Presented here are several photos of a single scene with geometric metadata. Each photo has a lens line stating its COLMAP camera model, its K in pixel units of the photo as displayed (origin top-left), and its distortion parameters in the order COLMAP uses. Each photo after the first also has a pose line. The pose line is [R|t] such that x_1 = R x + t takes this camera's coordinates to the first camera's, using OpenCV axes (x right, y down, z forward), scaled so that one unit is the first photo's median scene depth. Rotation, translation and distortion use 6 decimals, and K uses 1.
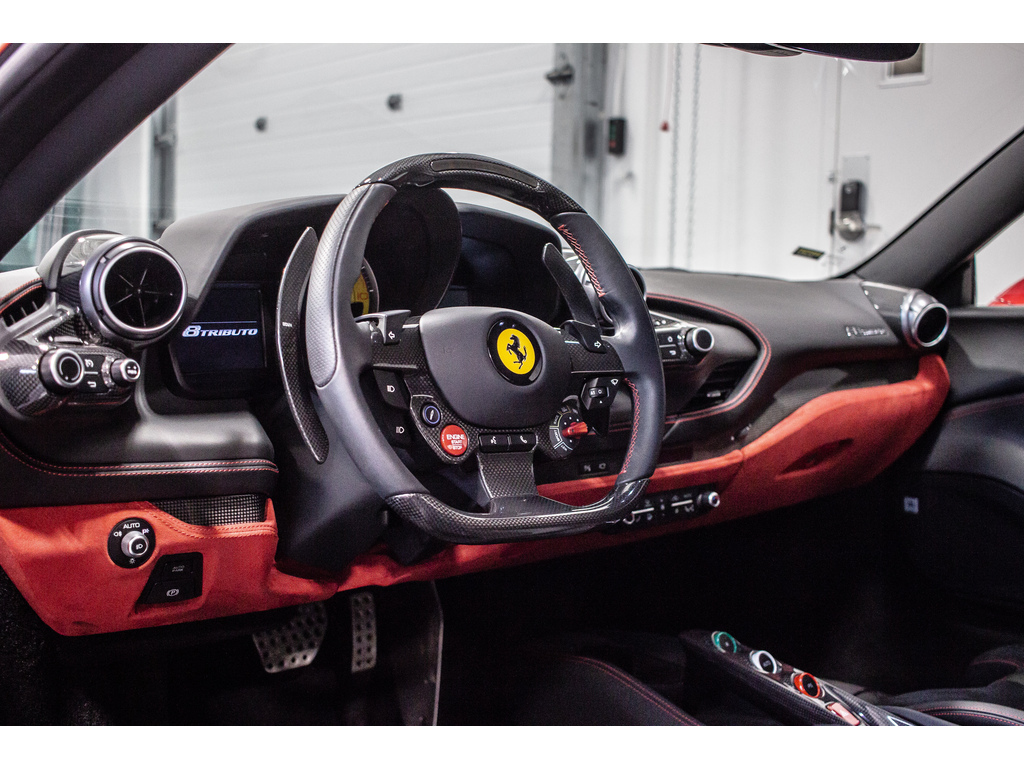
lens RADIAL K [[1141.8, 0, 512.0], [0, 1141.8, 384.0], [0, 0, 1]] dist [-0.093433, 0.010853]
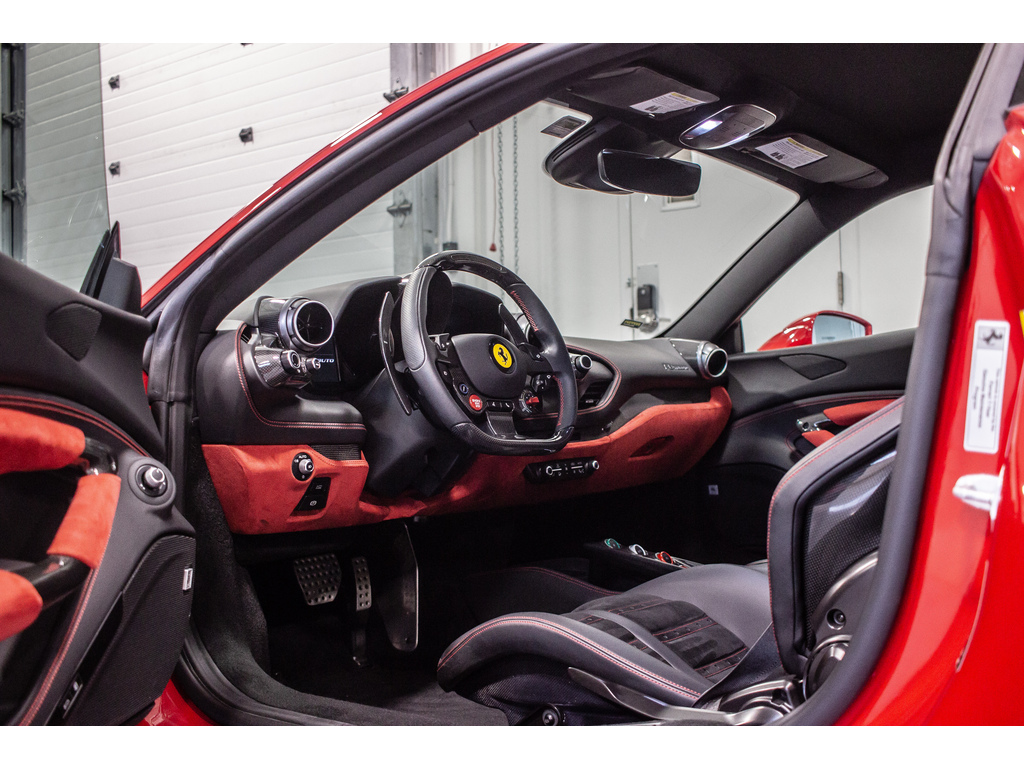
lens RADIAL K [[1141.8, 0, 512.0], [0, 1141.8, 384.0], [0, 0, 1]] dist [-0.093433, 0.010853]
pose [[0.982281, -0.043347, 0.182334, -0.255630], [0.063254, 0.992478, -0.104820, 0.168678], [-0.176418, 0.114496, 0.977634, -0.636797]]
